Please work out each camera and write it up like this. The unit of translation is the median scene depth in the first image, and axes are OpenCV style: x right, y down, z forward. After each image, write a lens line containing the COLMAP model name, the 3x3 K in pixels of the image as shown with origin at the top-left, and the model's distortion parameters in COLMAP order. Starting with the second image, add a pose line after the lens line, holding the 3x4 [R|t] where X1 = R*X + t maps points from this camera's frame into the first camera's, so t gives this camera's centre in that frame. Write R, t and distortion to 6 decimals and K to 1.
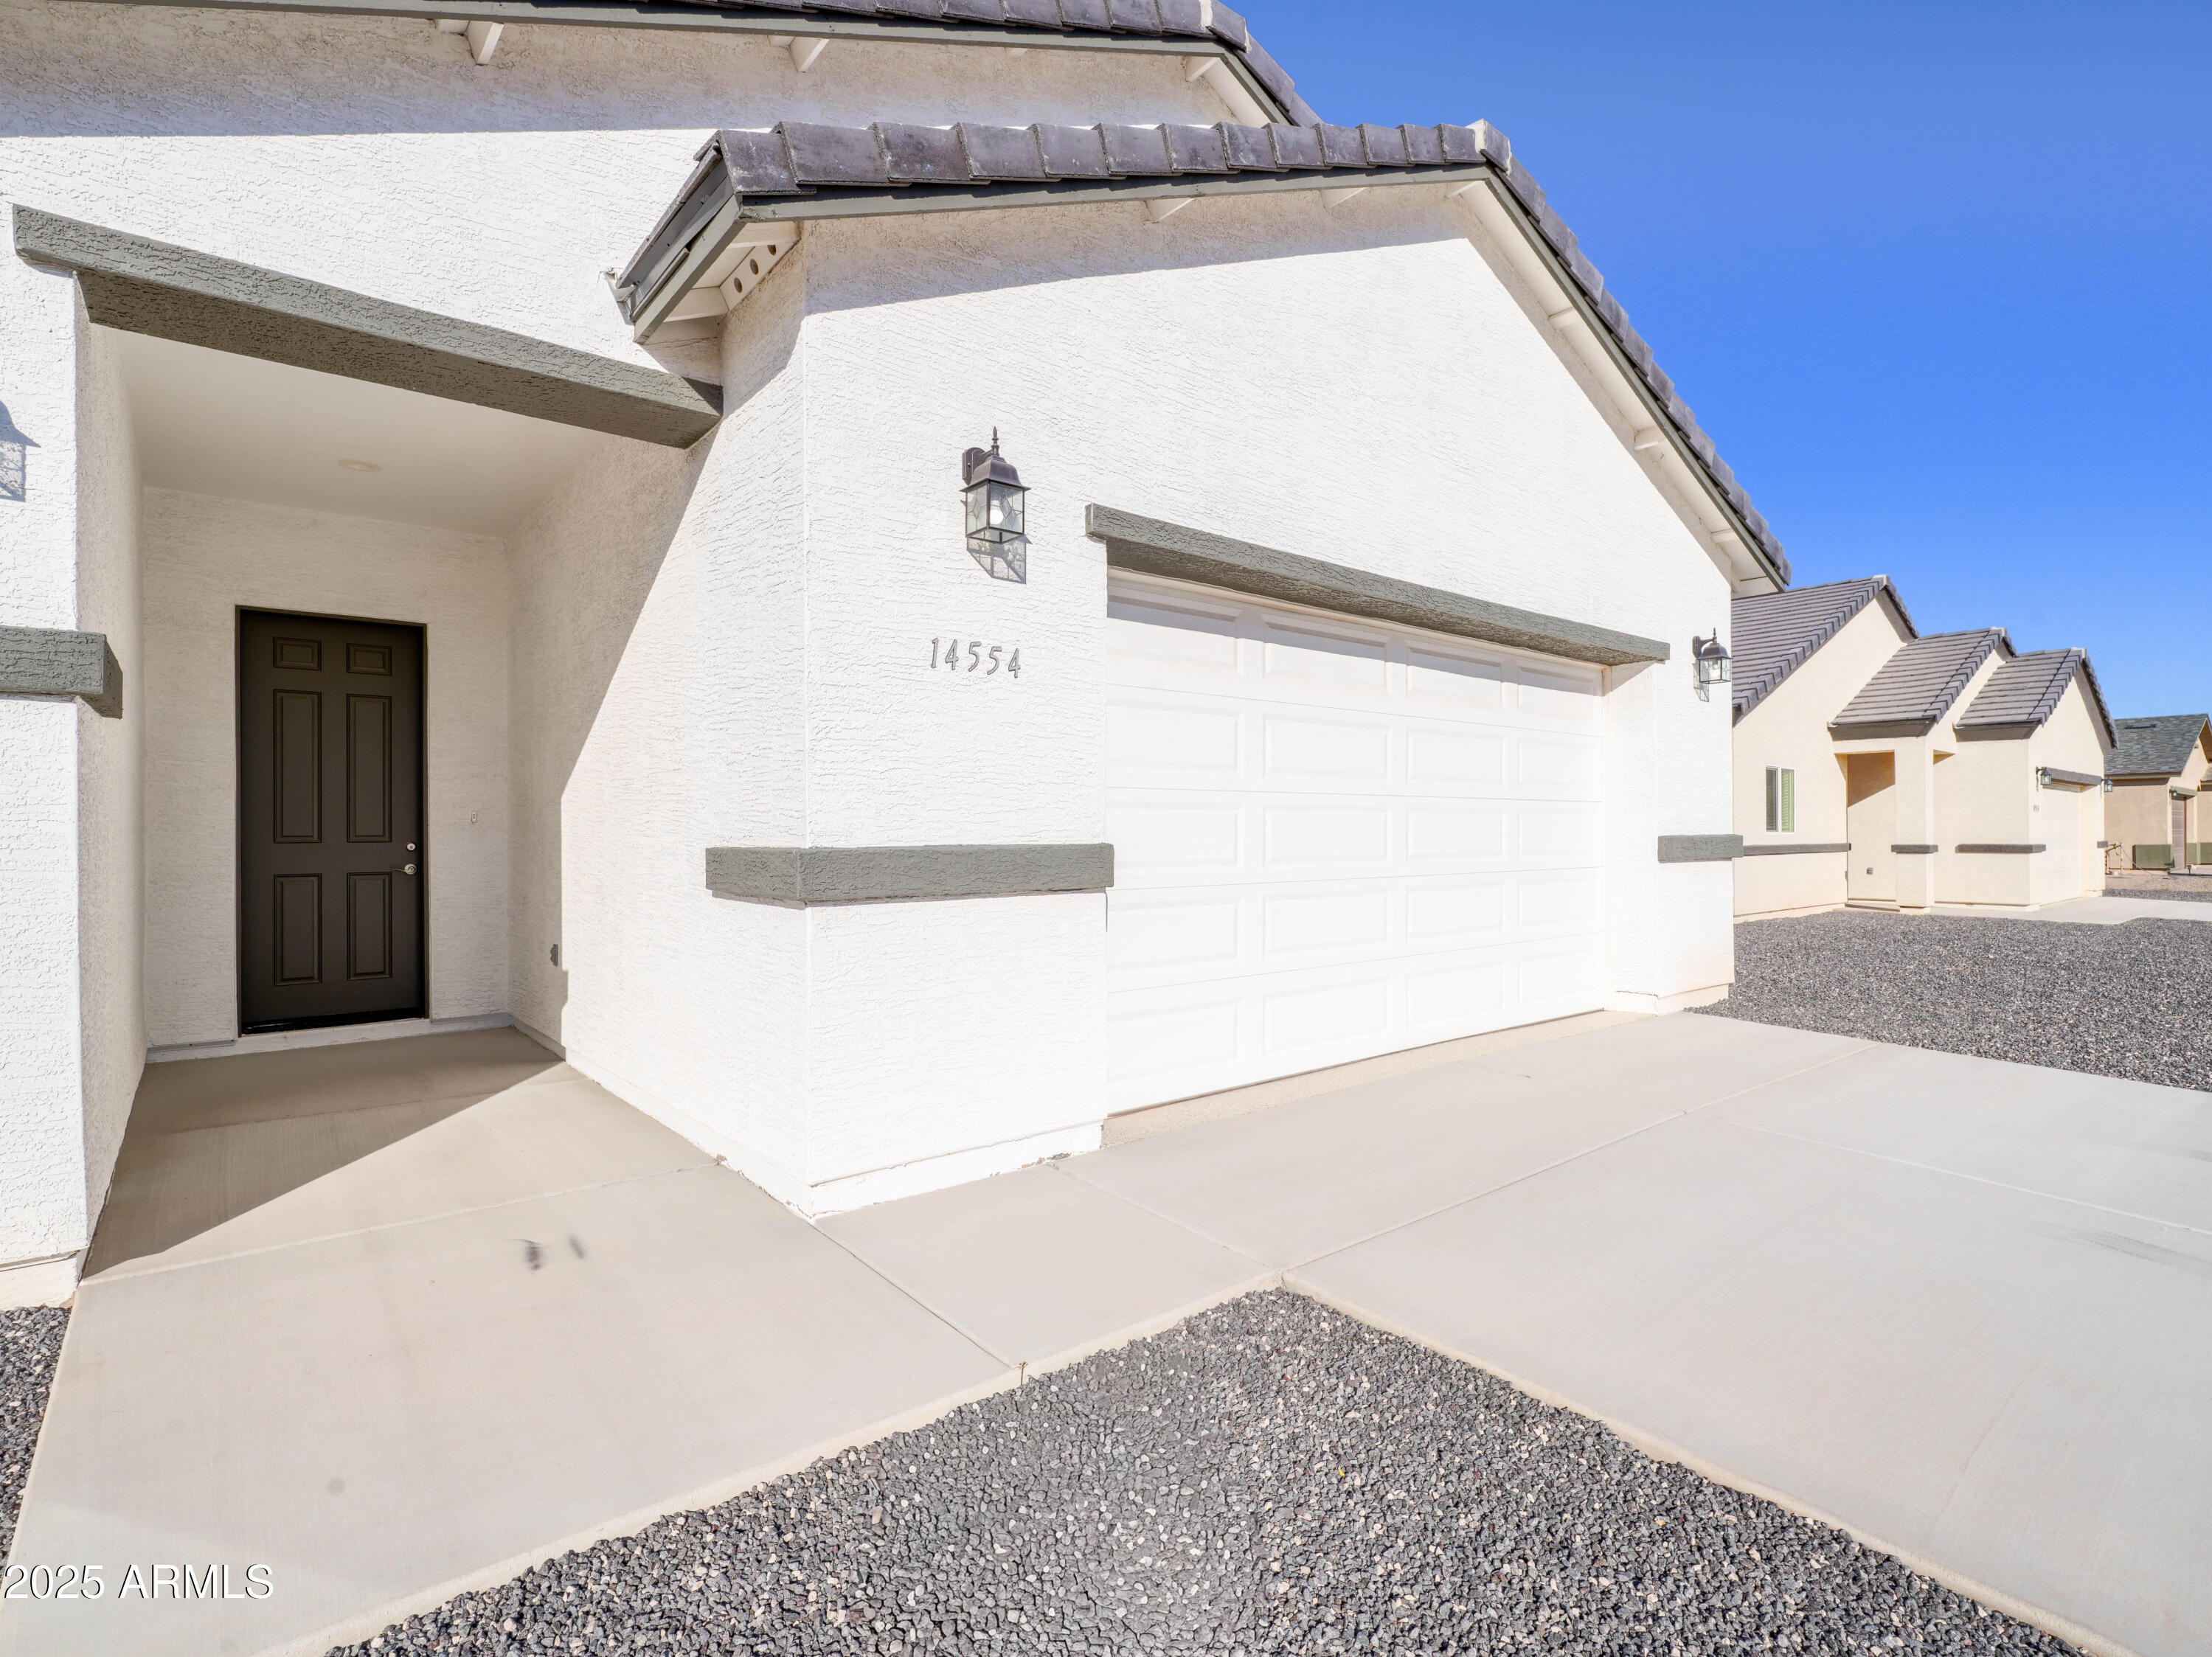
lens RADIAL K [[1092.7, 0, 1102.1], [0, 1092.7, 826.6], [0, 0, 1]] dist [-0.000407, 0.000518]
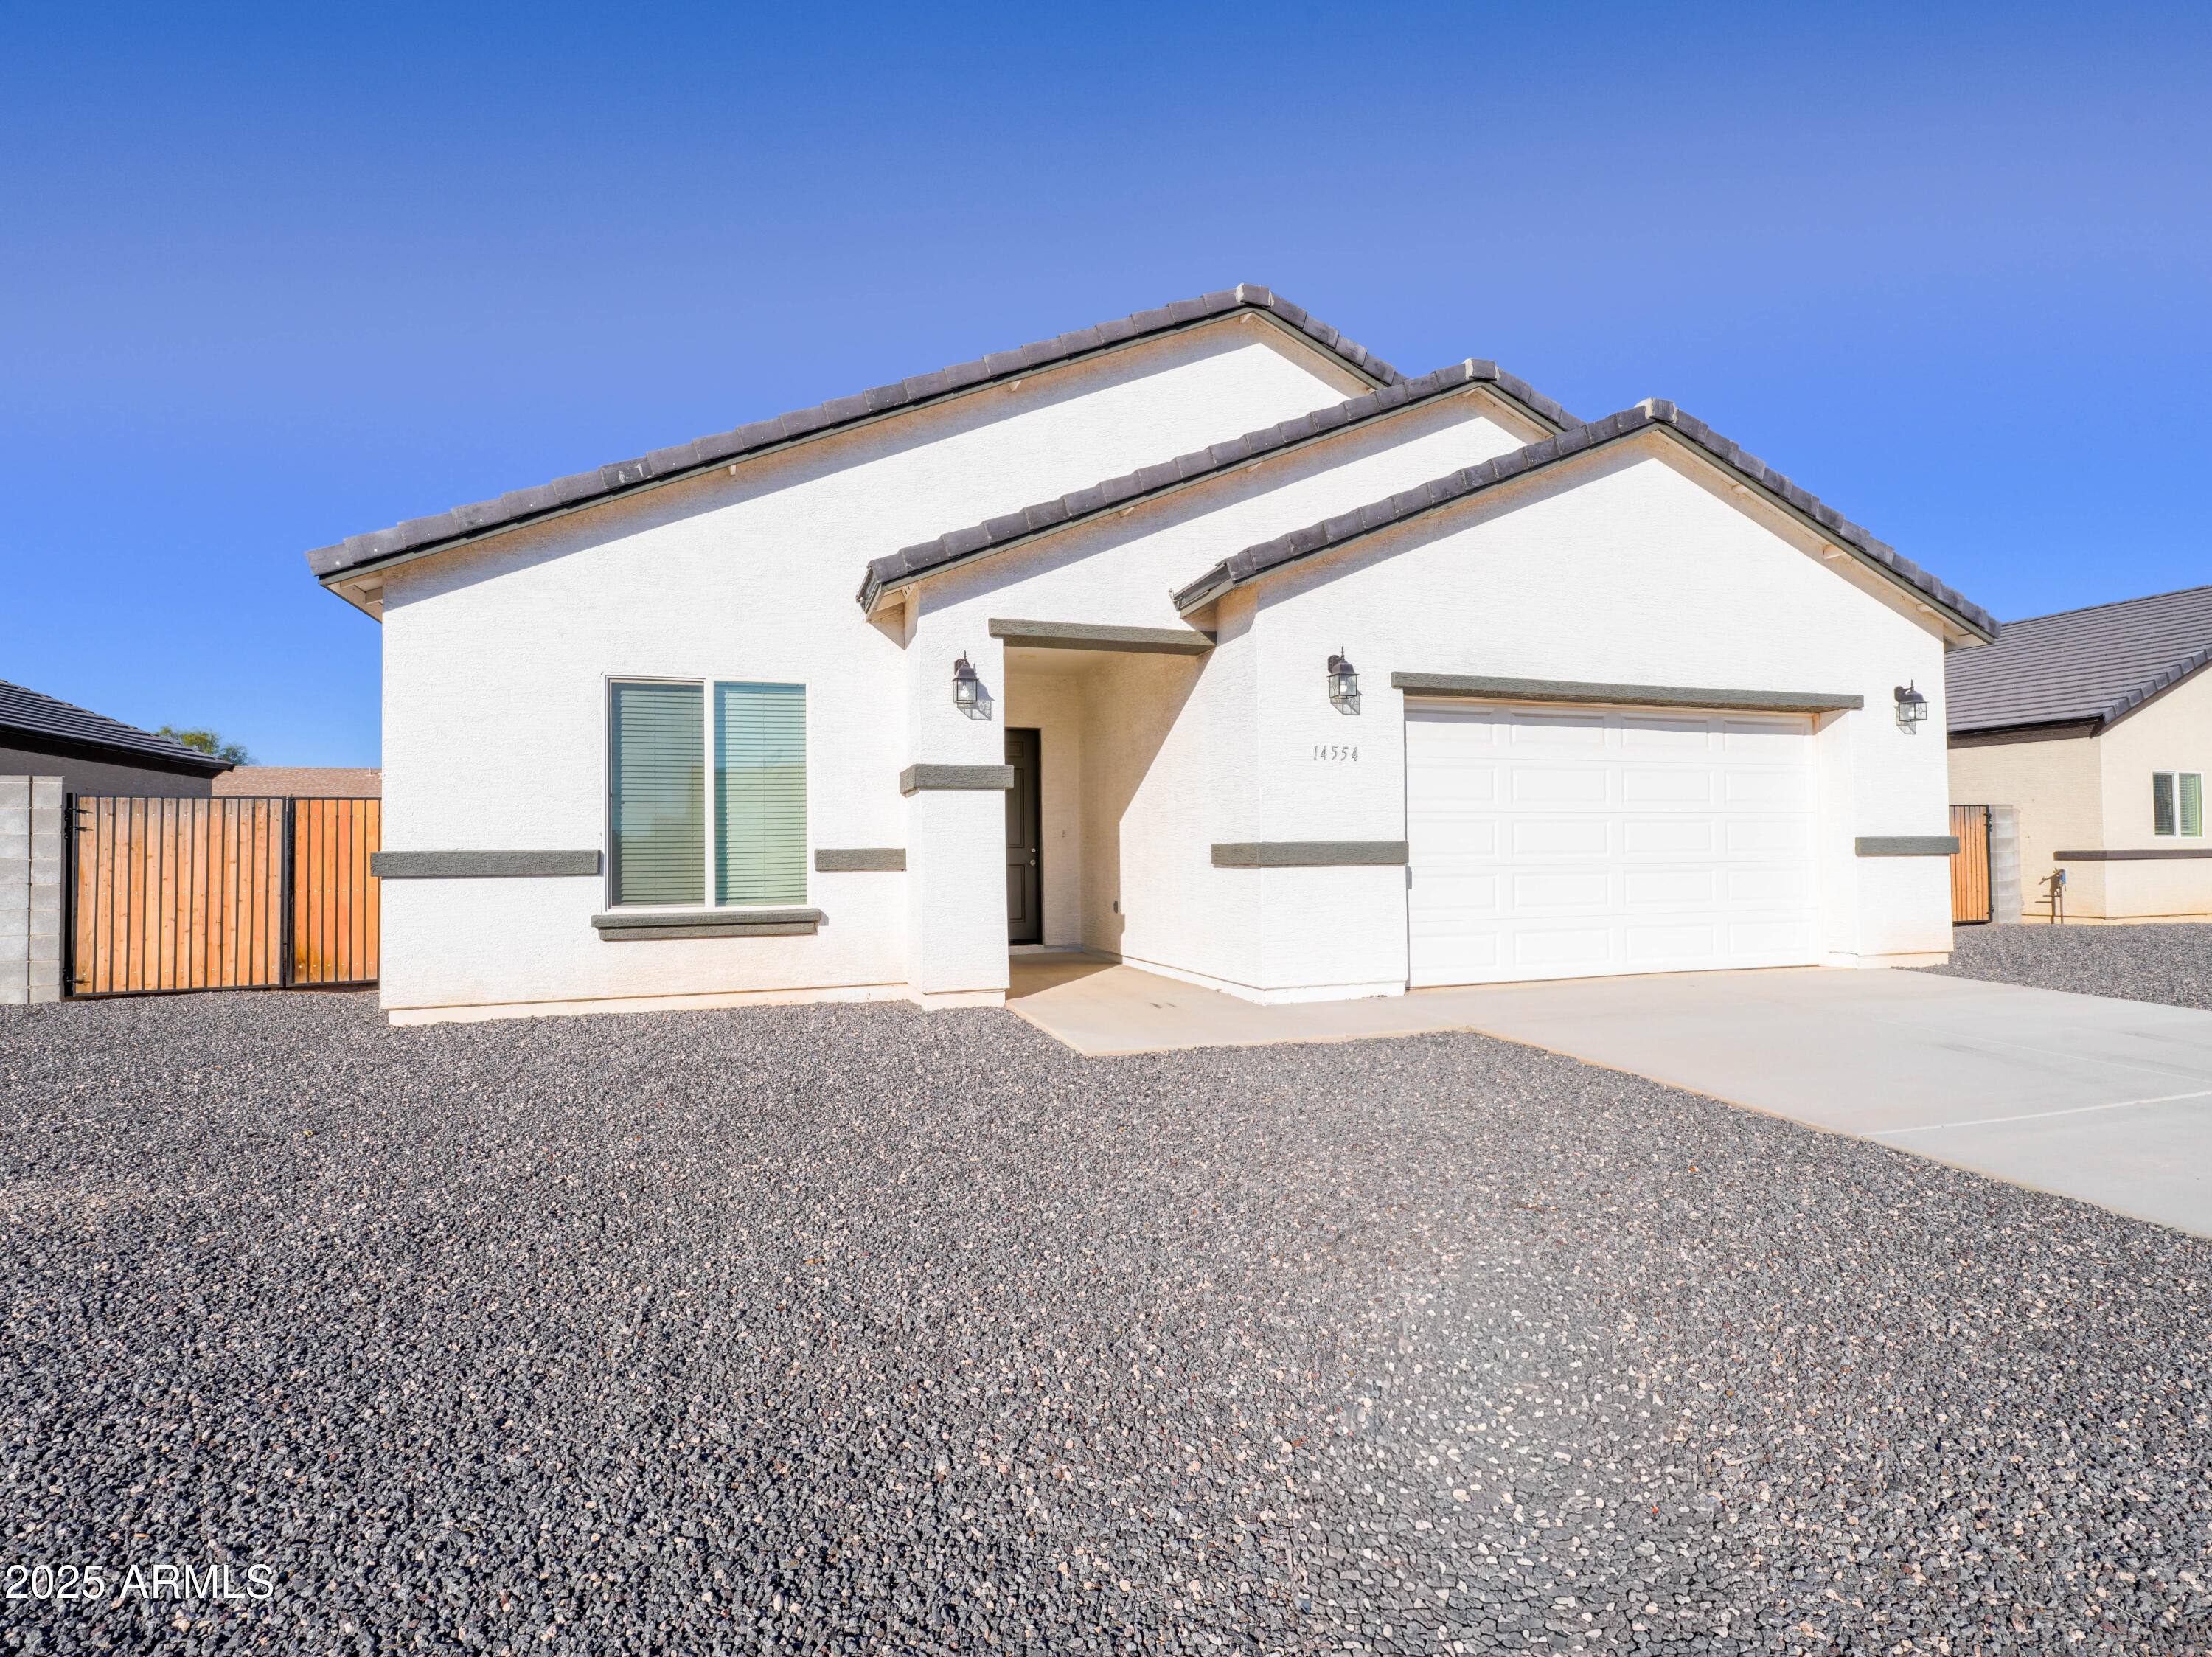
lens RADIAL K [[1092.9, 0, 1101.6], [0, 1092.9, 826.0], [0, 0, 1]] dist [-0.000407, 0.000518]
pose [[0.935077, -0.015161, -0.354119, 0.194810], [0.008872, 0.999773, -0.019377, 0.022919], [0.354333, 0.014978, 0.935000, -1.064519]]
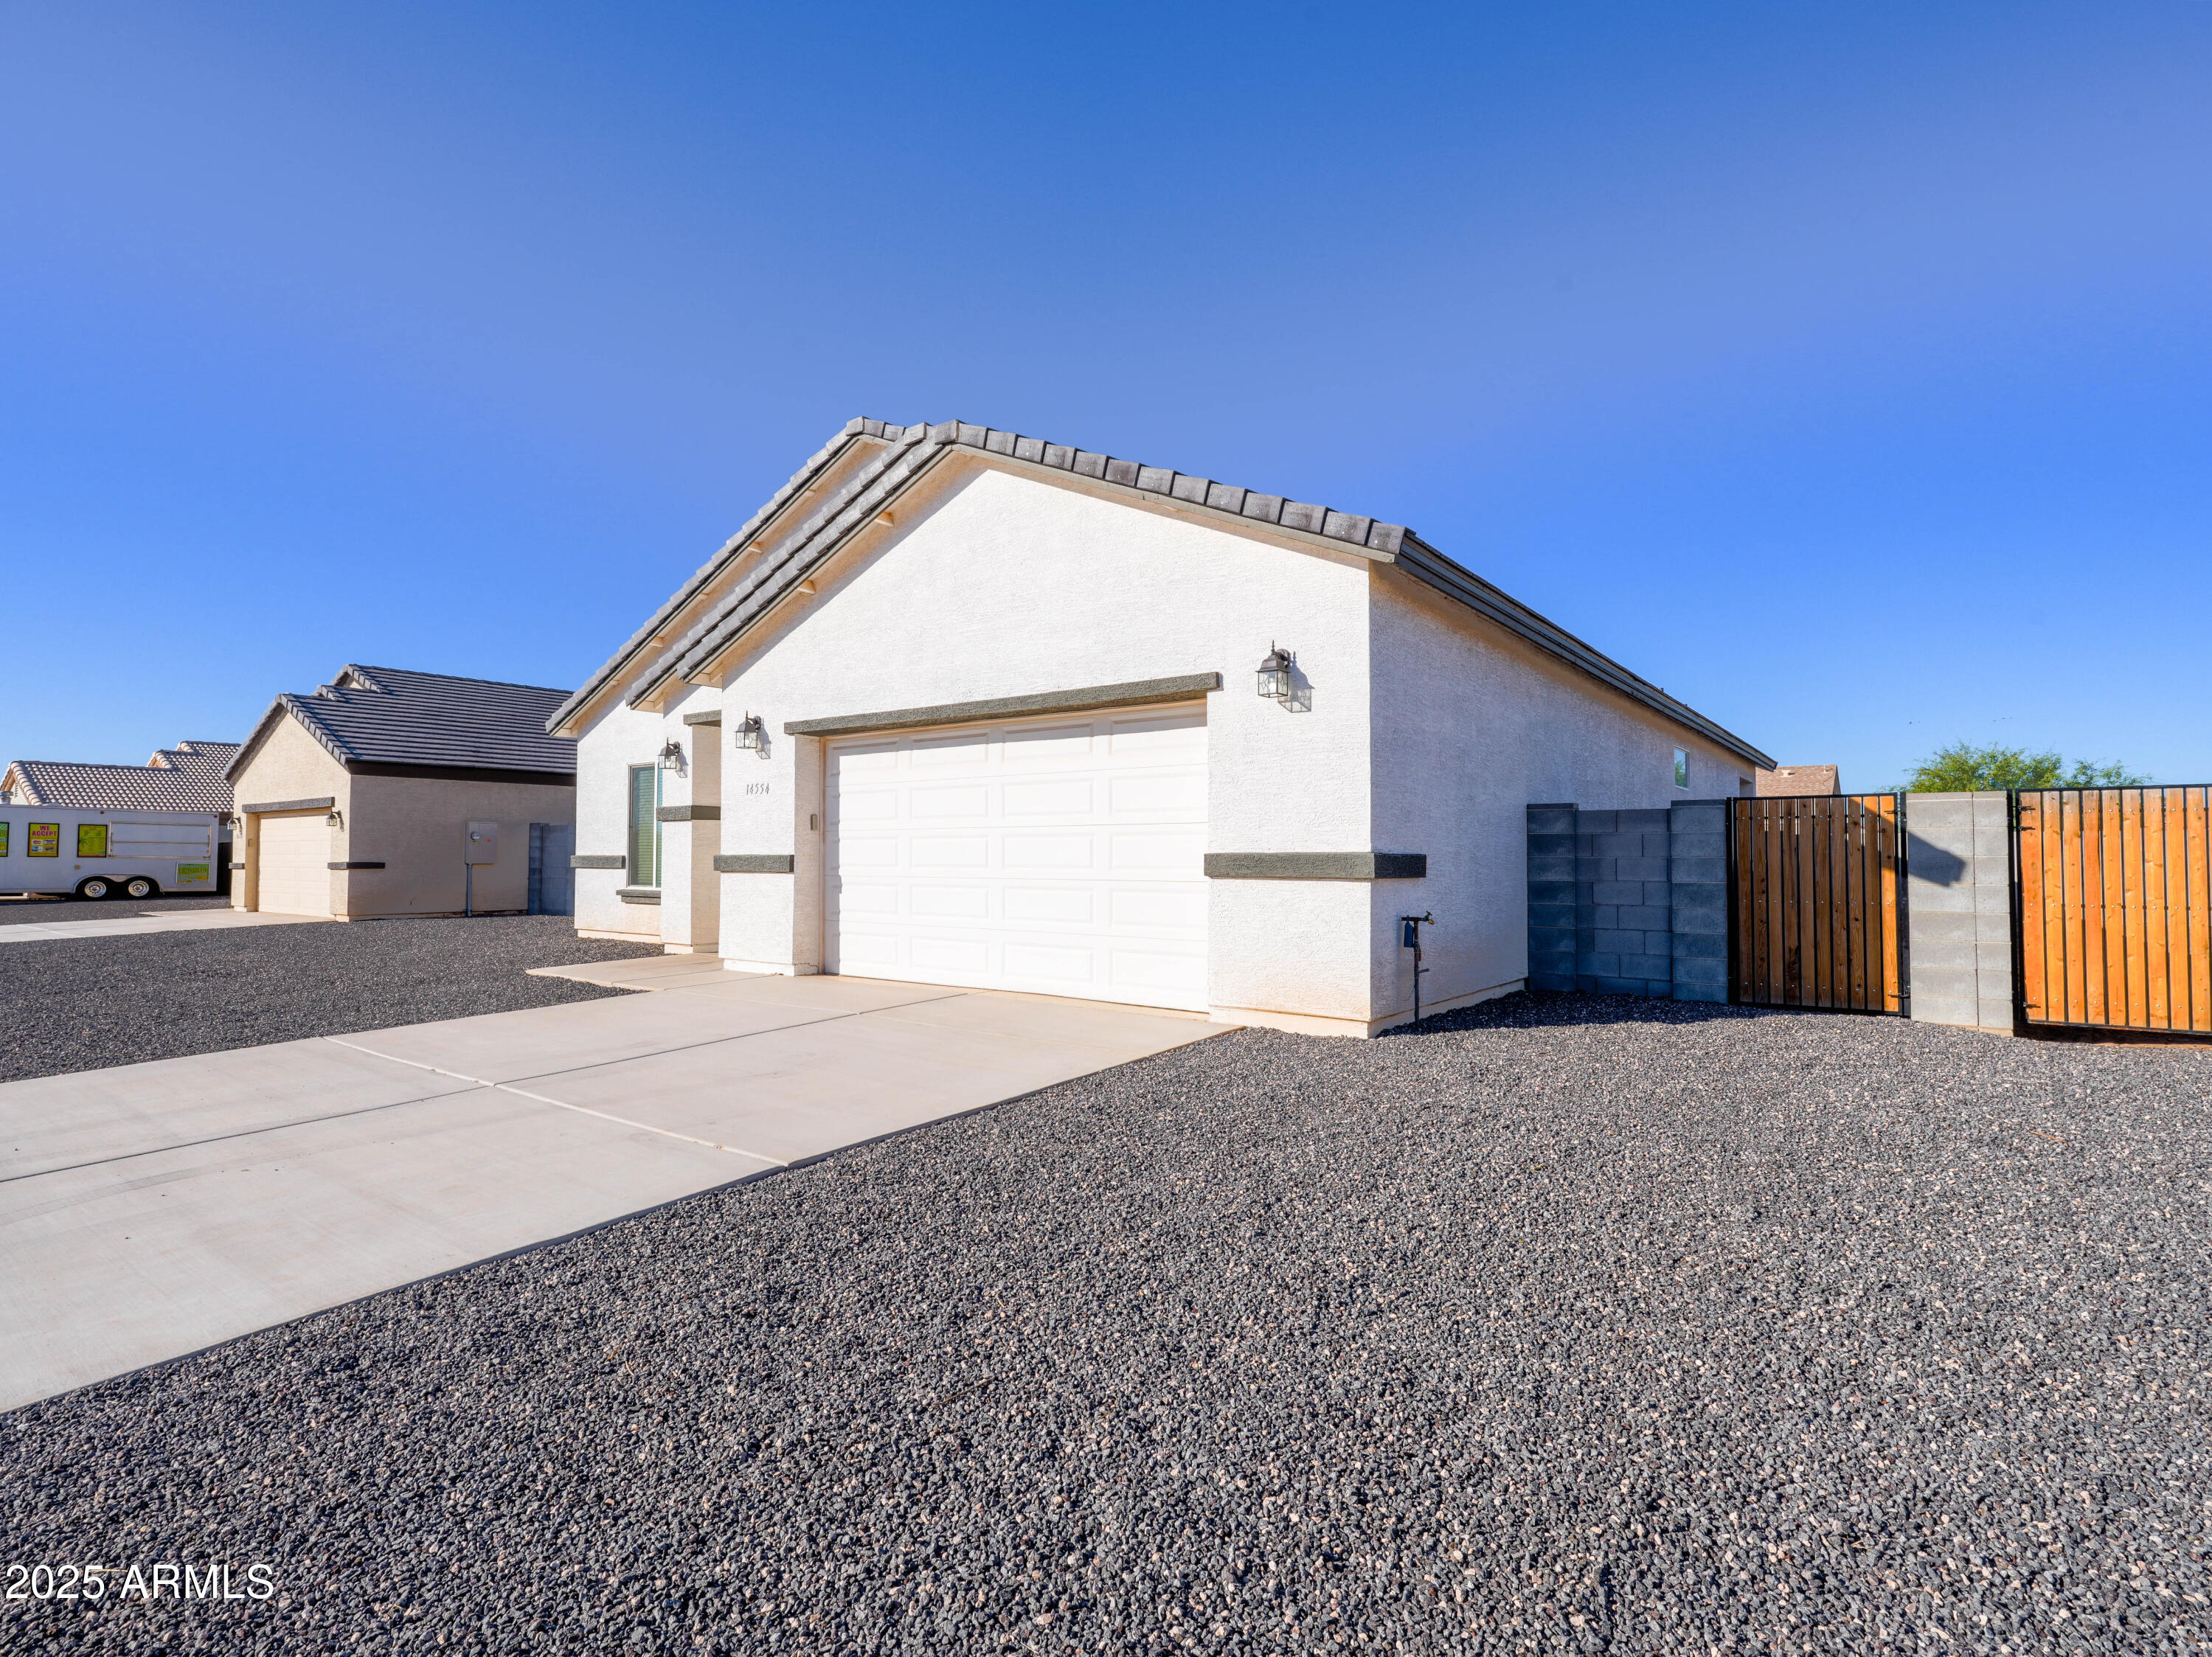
lens RADIAL K [[1092.7, 0, 1104.5], [0, 1092.7, 831.2], [0, 0, 1]] dist [-0.000407, 0.000518]
pose [[0.232639, -0.021080, -0.972335, 2.651883], [-0.000649, 0.999761, -0.021830, 0.017335], [0.972563, 0.005709, 0.232570, 1.126695]]
